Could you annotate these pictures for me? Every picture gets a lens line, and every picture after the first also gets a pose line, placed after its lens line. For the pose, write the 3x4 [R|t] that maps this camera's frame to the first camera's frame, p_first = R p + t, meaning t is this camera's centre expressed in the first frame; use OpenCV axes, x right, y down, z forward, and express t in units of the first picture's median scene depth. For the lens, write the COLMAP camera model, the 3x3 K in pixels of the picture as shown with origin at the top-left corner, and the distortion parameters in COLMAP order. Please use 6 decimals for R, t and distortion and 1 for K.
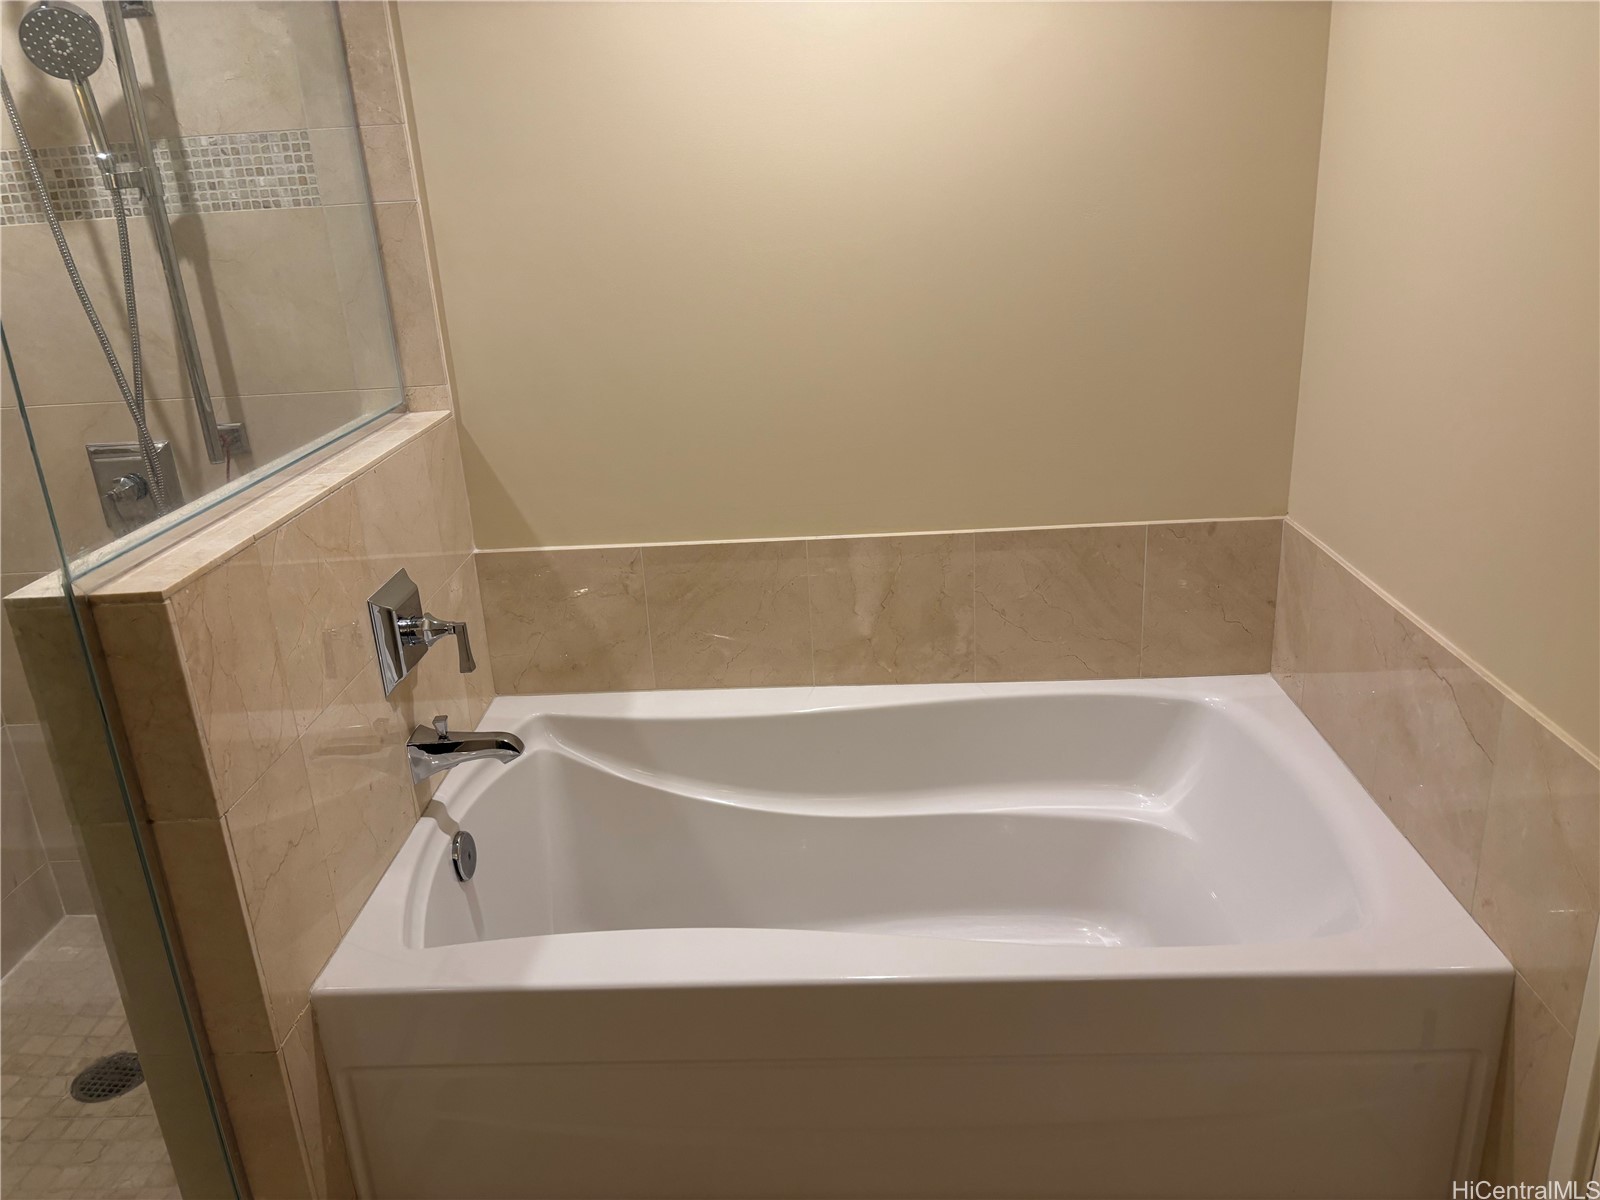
lens RADIAL K [[1204.5, 0, 800.0], [0, 1204.5, 600.0], [0, 0, 1]] dist [0.054994, -0.085129]
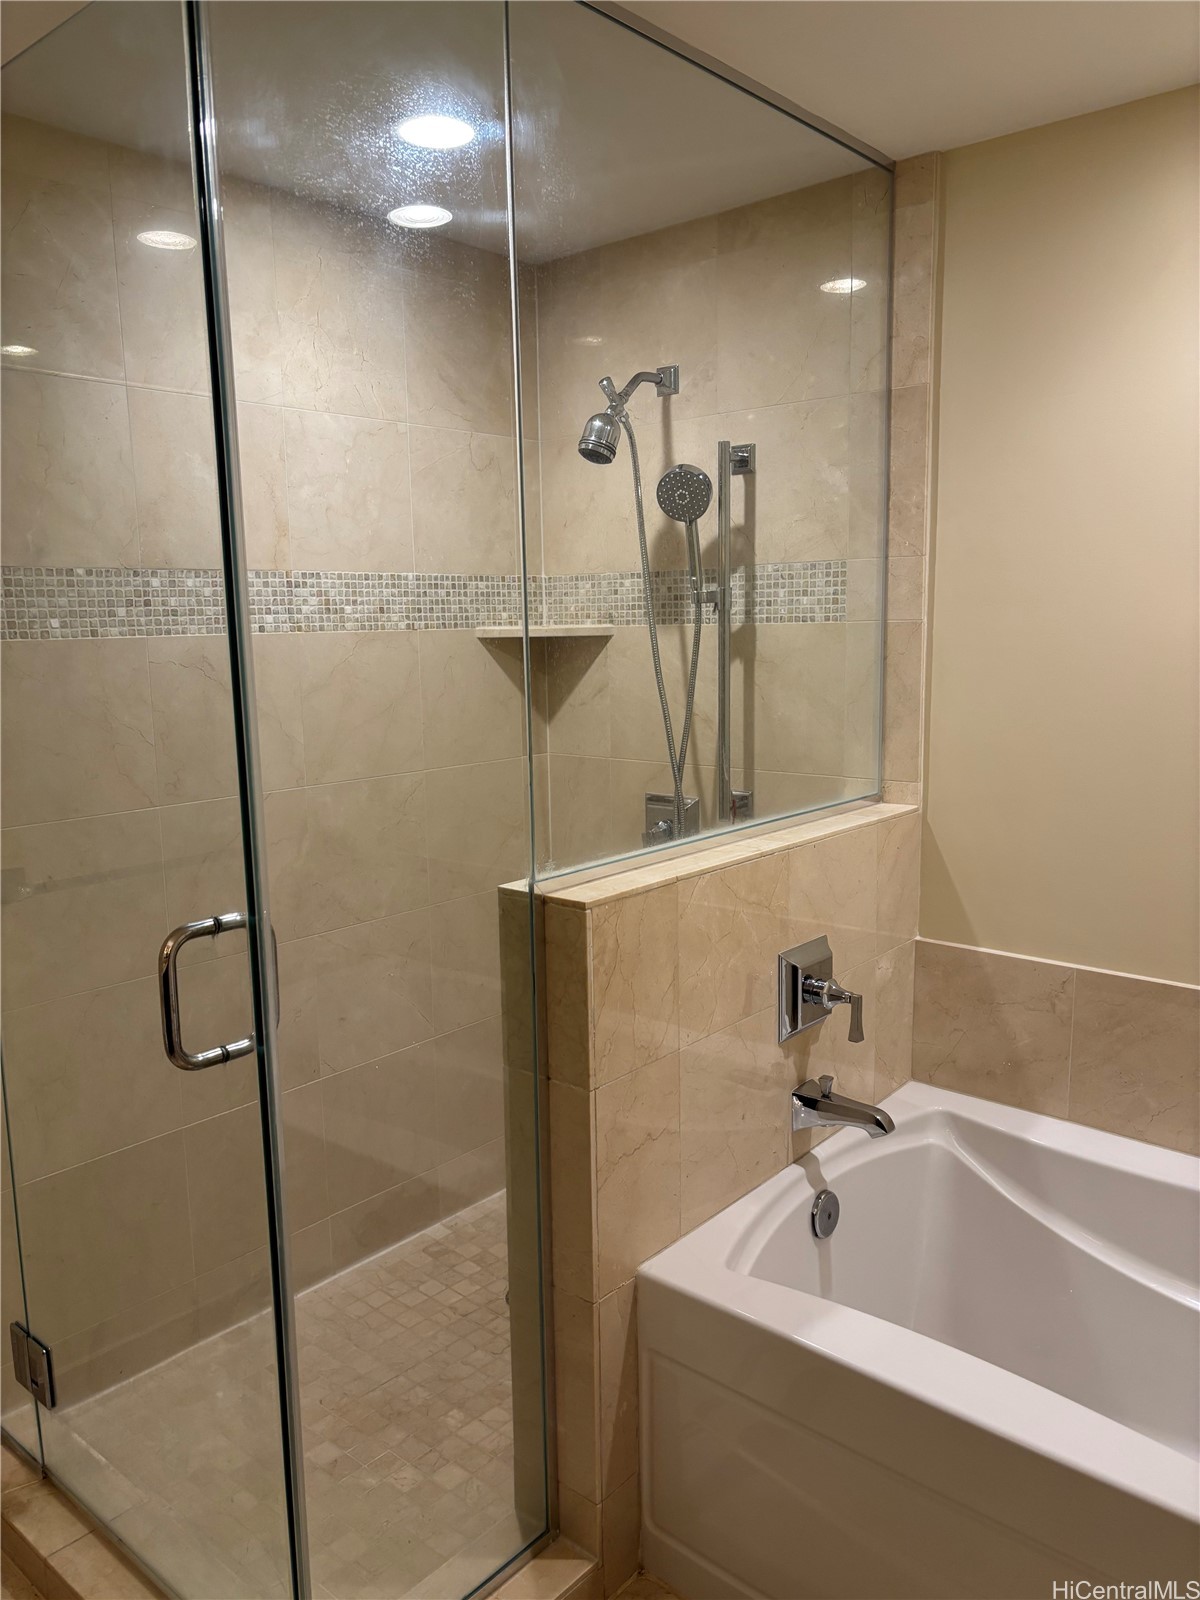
lens RADIAL K [[1206.7, 0, 600.0], [0, 1206.7, 800.0], [0, 0, 1]] dist [0.030268, -0.055754]
pose [[0.766701, 0.133302, -0.628013, 0.184243], [-0.233899, 0.968974, -0.079877, -0.008856], [0.597880, 0.208133, 0.774093, -0.011129]]
